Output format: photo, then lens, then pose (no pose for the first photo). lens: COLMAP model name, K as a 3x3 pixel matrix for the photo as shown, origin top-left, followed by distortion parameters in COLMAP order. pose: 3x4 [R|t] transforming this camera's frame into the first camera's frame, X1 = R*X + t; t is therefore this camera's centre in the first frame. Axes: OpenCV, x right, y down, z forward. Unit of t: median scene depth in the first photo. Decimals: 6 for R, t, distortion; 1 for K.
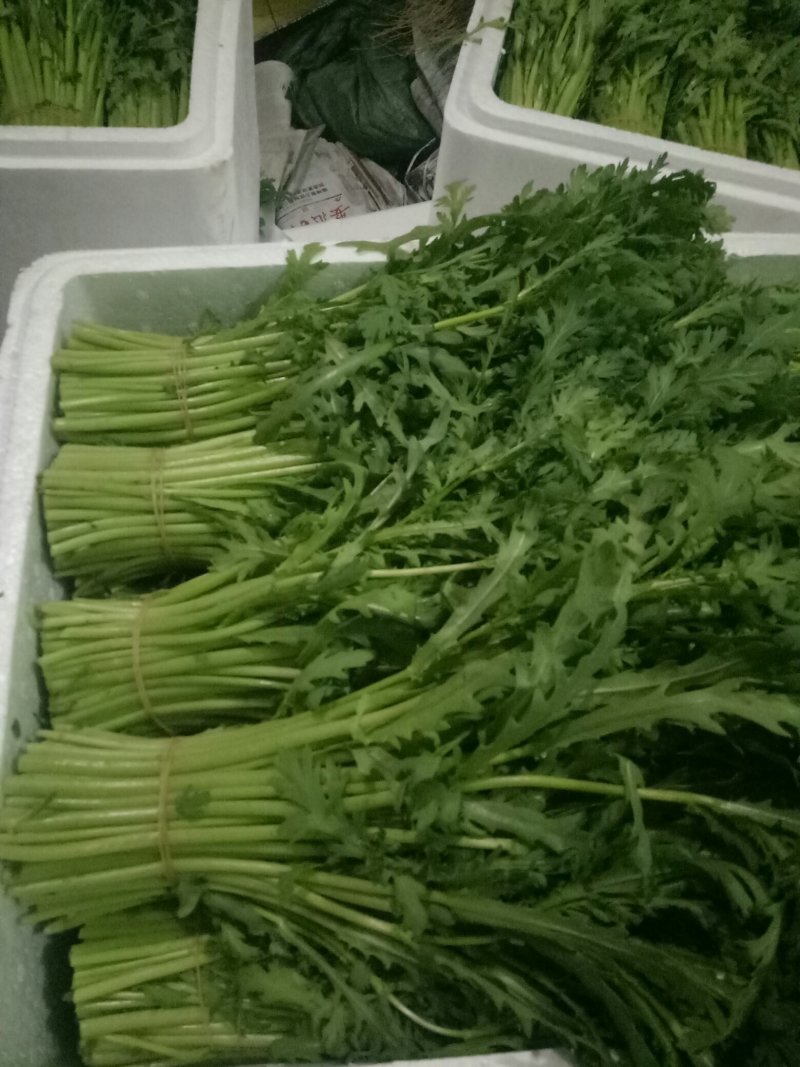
lens RADIAL K [[779.4, 0, 400.0], [0, 779.4, 533.5], [0, 0, 1]] dist [0.056285, -0.050845]
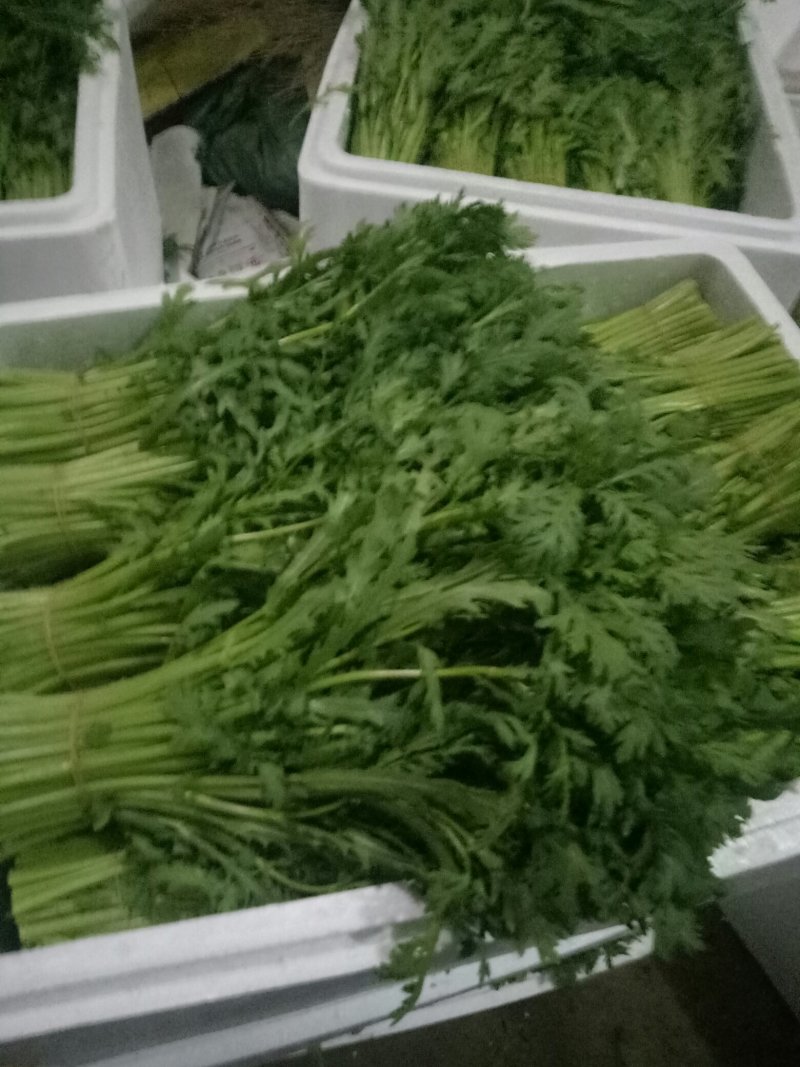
lens RADIAL K [[779.4, 0, 400.0], [0, 779.4, 533.5], [0, 0, 1]] dist [0.056285, -0.050845]
pose [[0.994058, -0.099606, 0.043907, 0.160964], [0.101557, 0.993824, -0.044713, 0.116381], [-0.039182, 0.048906, 0.998035, -0.229661]]
